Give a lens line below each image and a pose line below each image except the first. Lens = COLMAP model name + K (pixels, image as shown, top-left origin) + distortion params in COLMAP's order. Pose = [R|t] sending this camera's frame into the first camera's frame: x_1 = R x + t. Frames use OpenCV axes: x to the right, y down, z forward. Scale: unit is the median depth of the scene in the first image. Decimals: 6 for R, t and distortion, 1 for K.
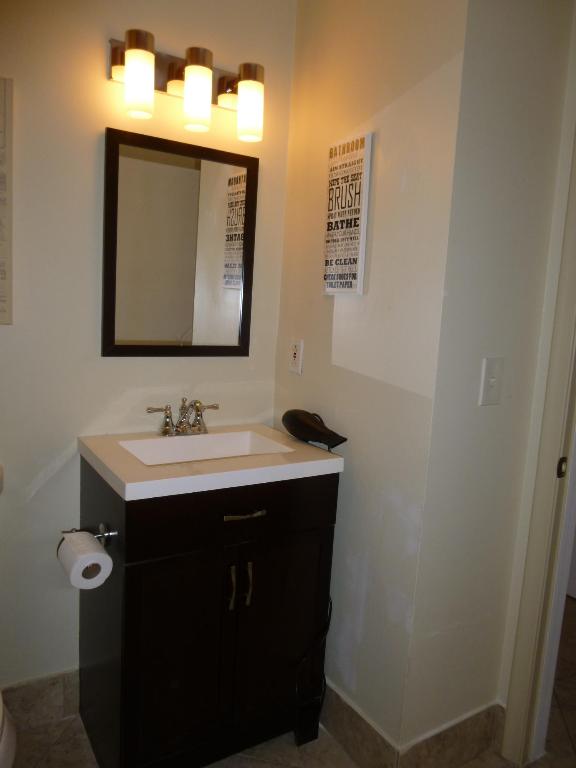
lens RADIAL K [[573.5, 0, 288.0], [0, 573.5, 384.0], [0, 0, 1]] dist [-0.046964, 0.000830]
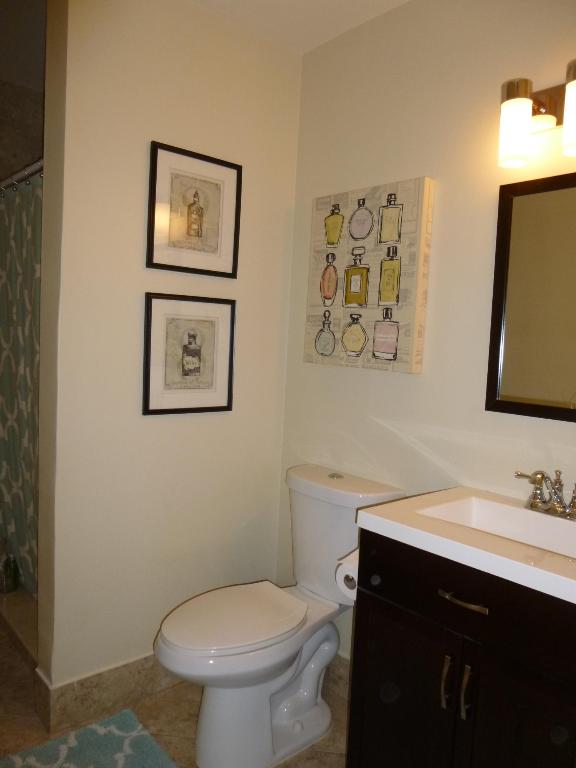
lens RADIAL K [[585.8, 0, 288.0], [0, 585.8, 384.0], [0, 0, 1]] dist [-0.004091, -0.001087]
pose [[0.150260, 0.020901, -0.988426, 0.673345], [-0.172305, 0.985029, -0.005365, -0.031124], [0.973516, 0.171116, 0.151612, 0.529862]]
